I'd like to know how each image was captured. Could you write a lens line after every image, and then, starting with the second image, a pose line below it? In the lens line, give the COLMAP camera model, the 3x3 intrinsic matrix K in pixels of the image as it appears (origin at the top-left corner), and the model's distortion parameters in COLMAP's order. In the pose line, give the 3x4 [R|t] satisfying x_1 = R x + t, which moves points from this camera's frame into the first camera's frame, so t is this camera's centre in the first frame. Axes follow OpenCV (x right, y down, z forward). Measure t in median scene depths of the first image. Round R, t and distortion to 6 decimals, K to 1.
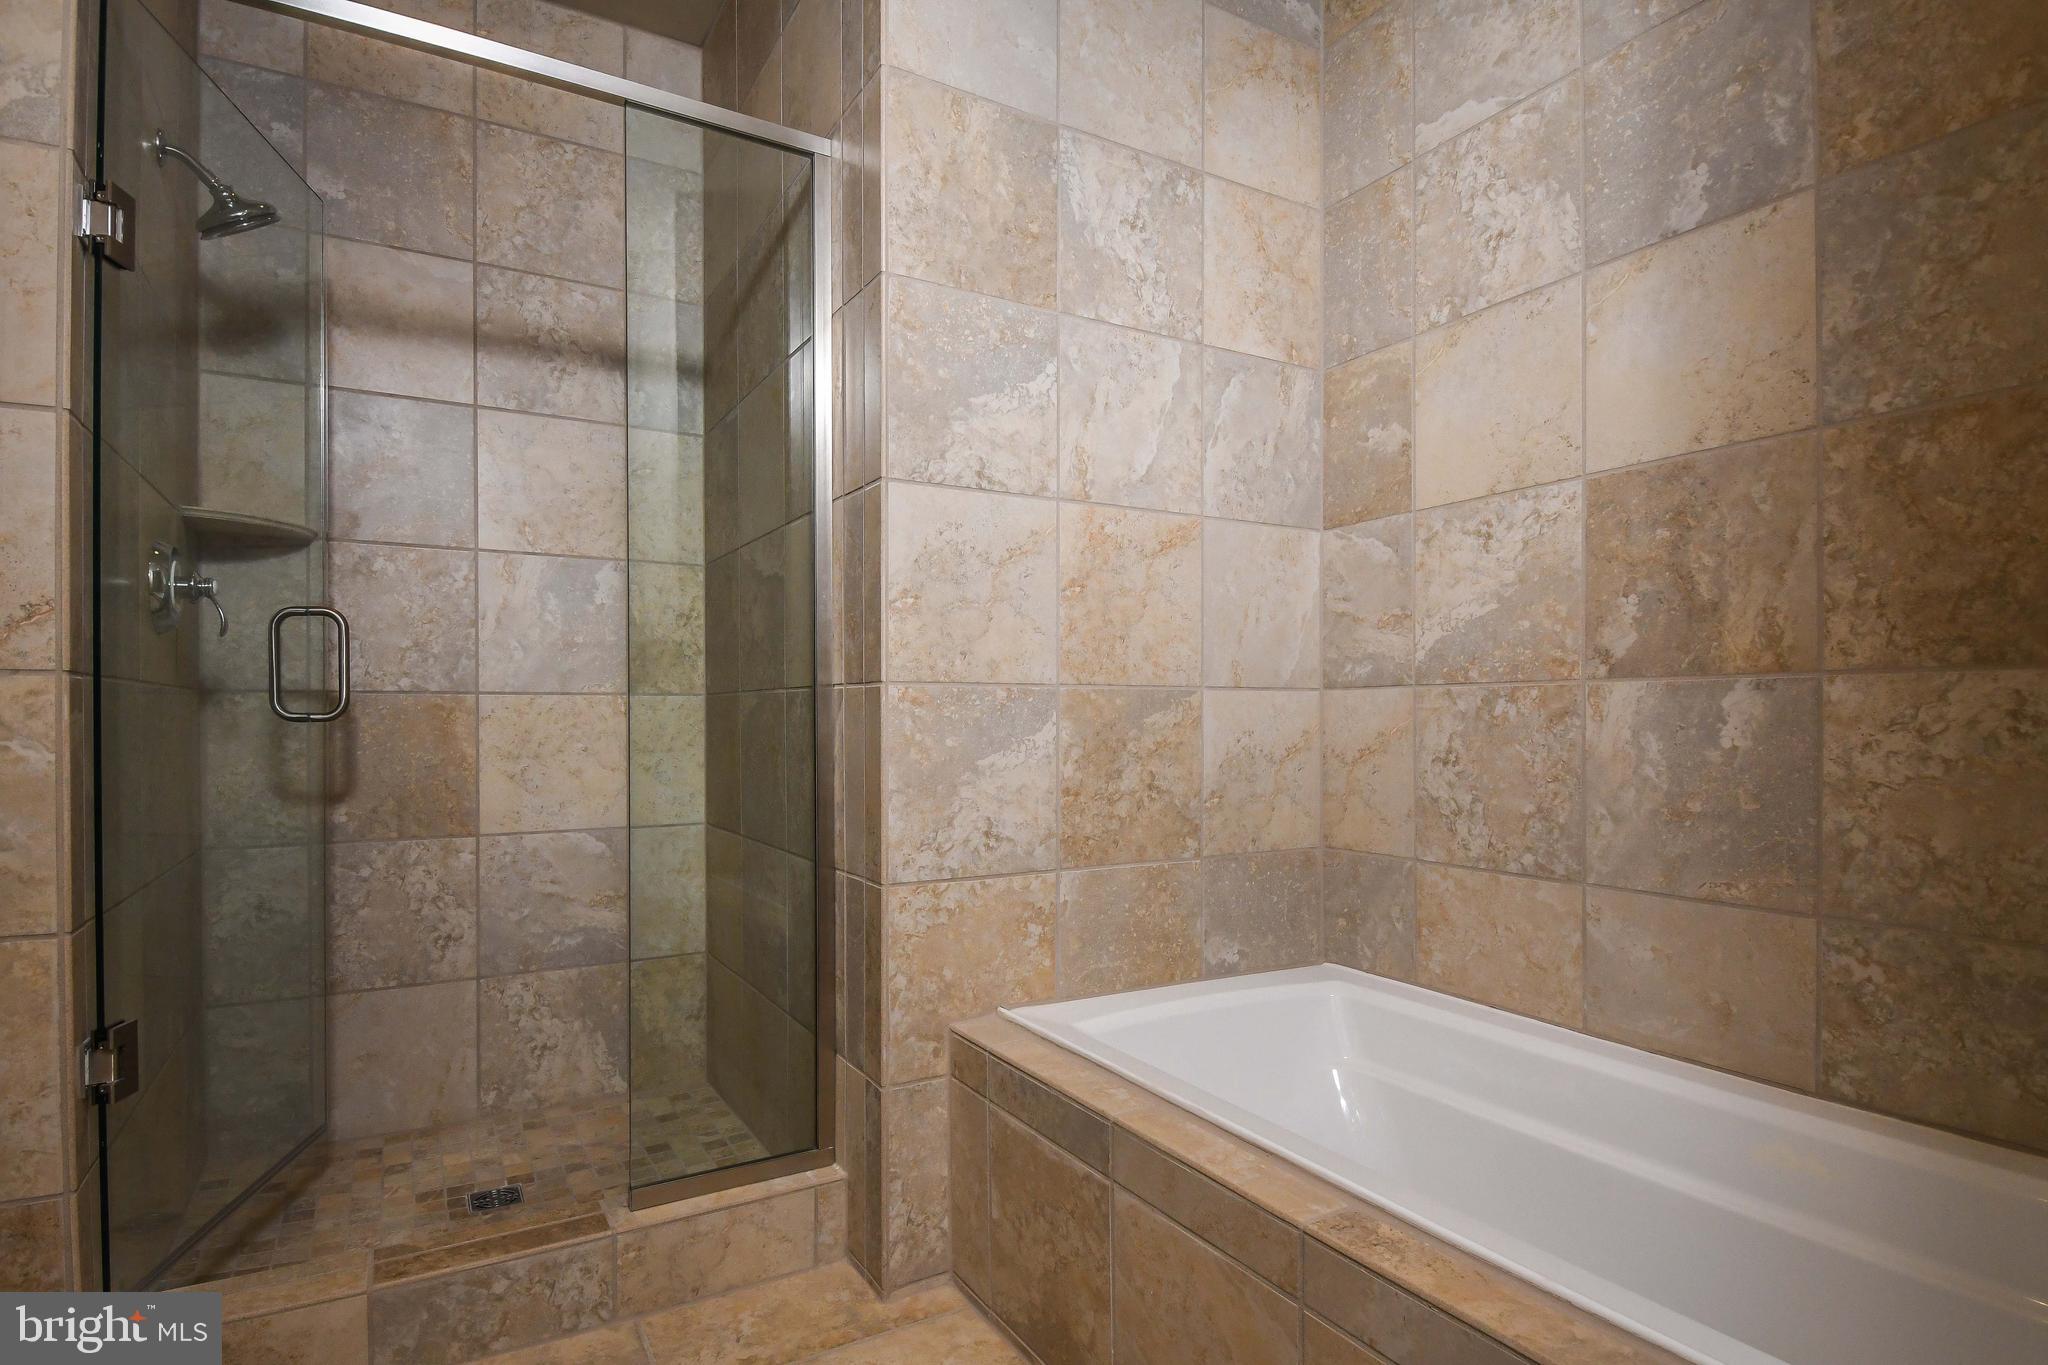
lens RADIAL K [[1062.0, 0, 1019.9], [0, 1062.0, 713.8], [0, 0, 1]] dist [0.016961, -0.024394]
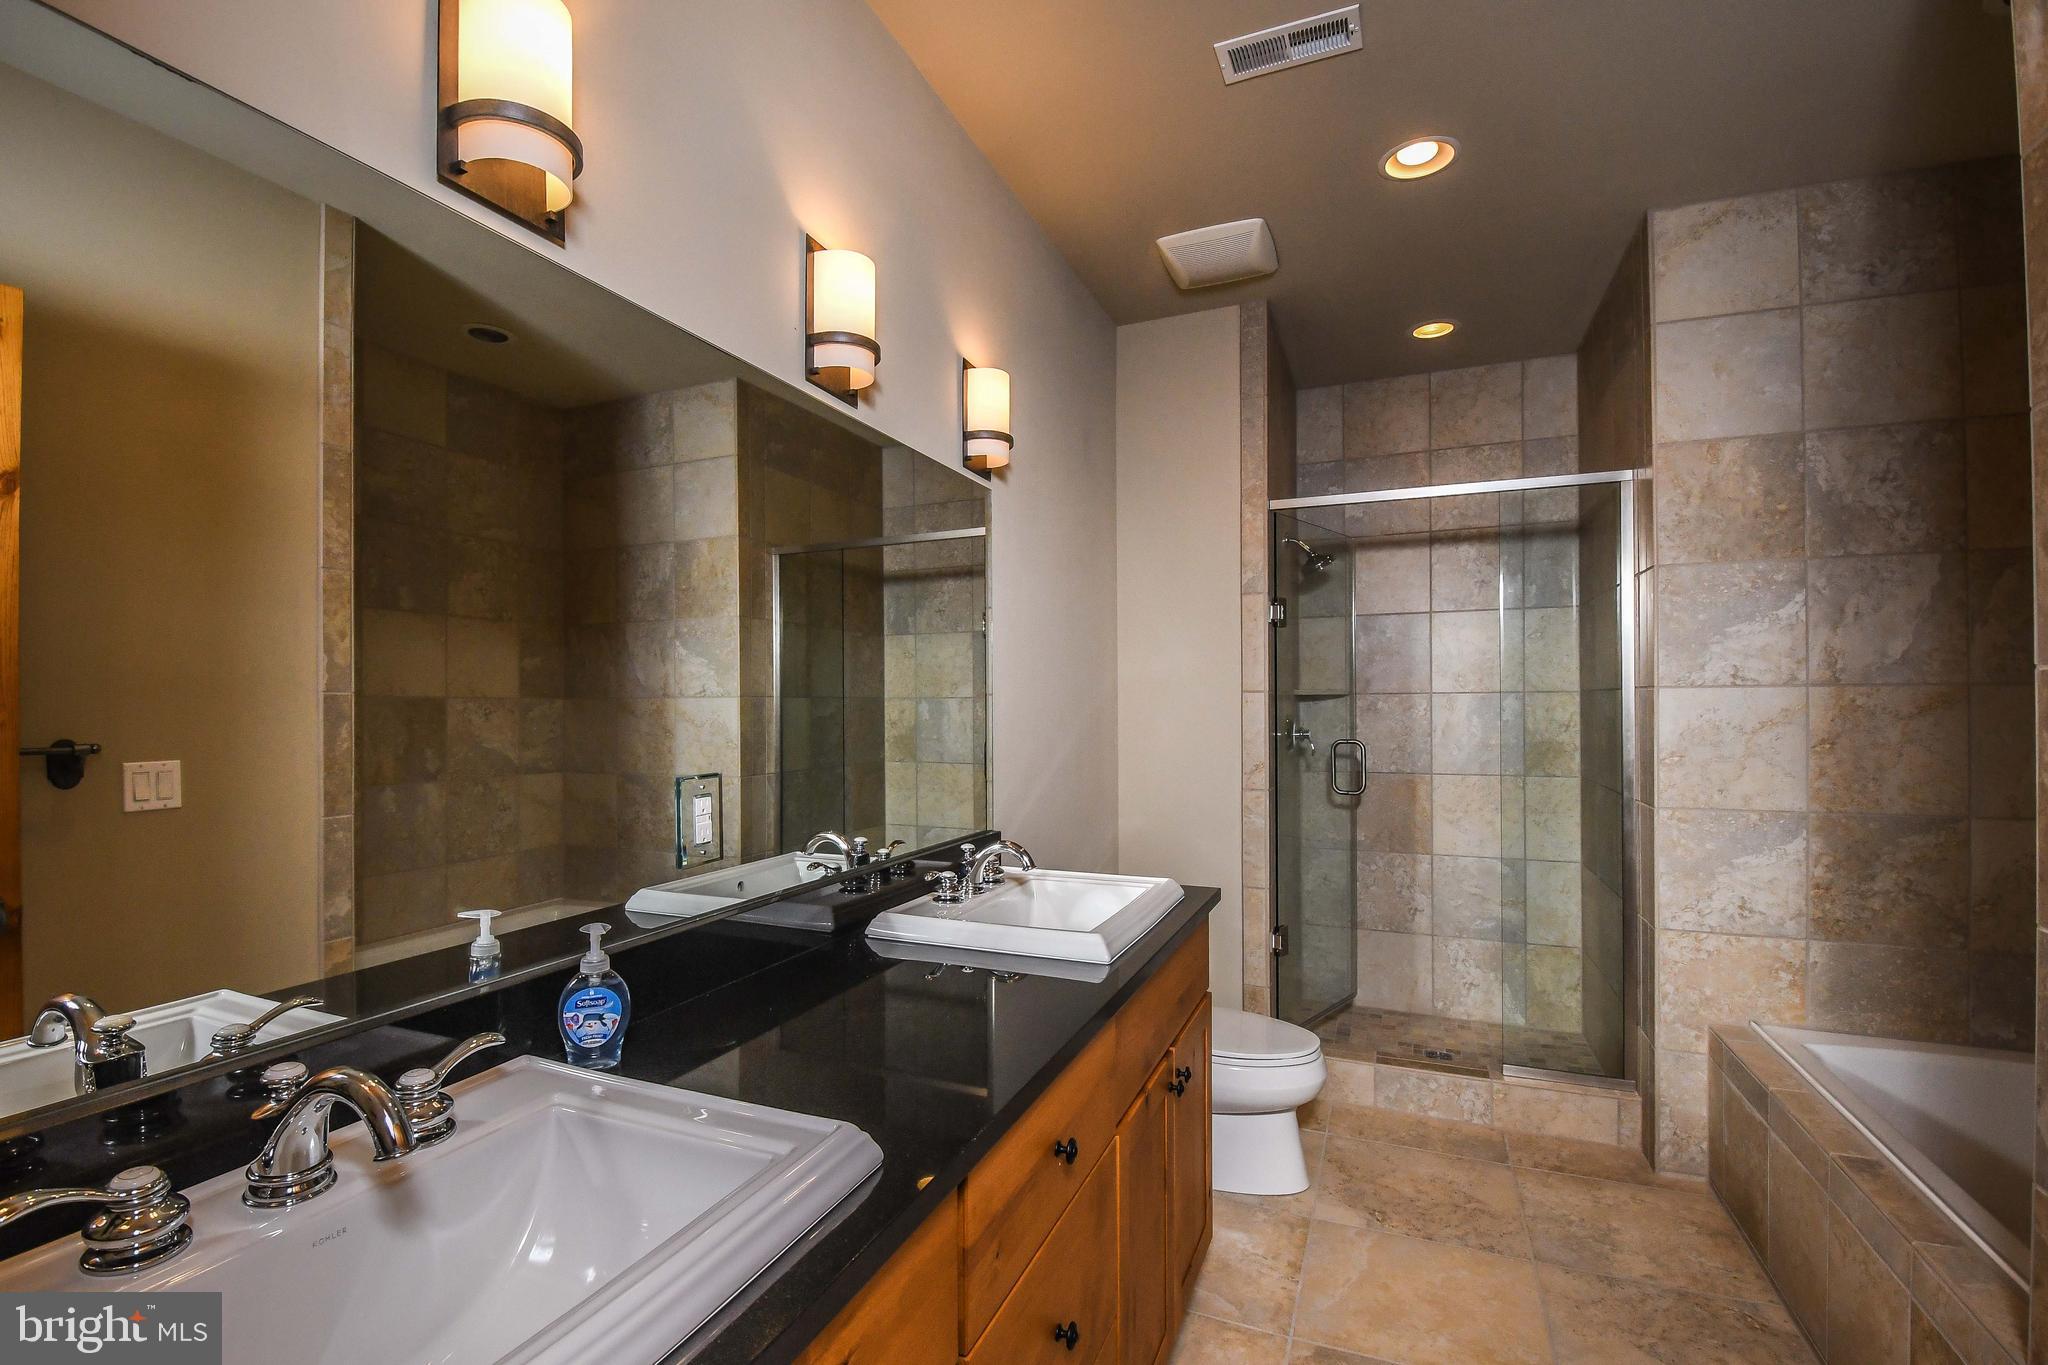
lens RADIAL K [[897.2, 0, 1020.9], [0, 897.2, 717.3], [0, 0, 1]] dist [0.029412, -0.029591]
pose [[0.602000, 0.001942, -0.798494, 0.370246], [0.002609, 0.999987, 0.004399, -0.164681], [0.798492, -0.004732, 0.601987, -0.599384]]
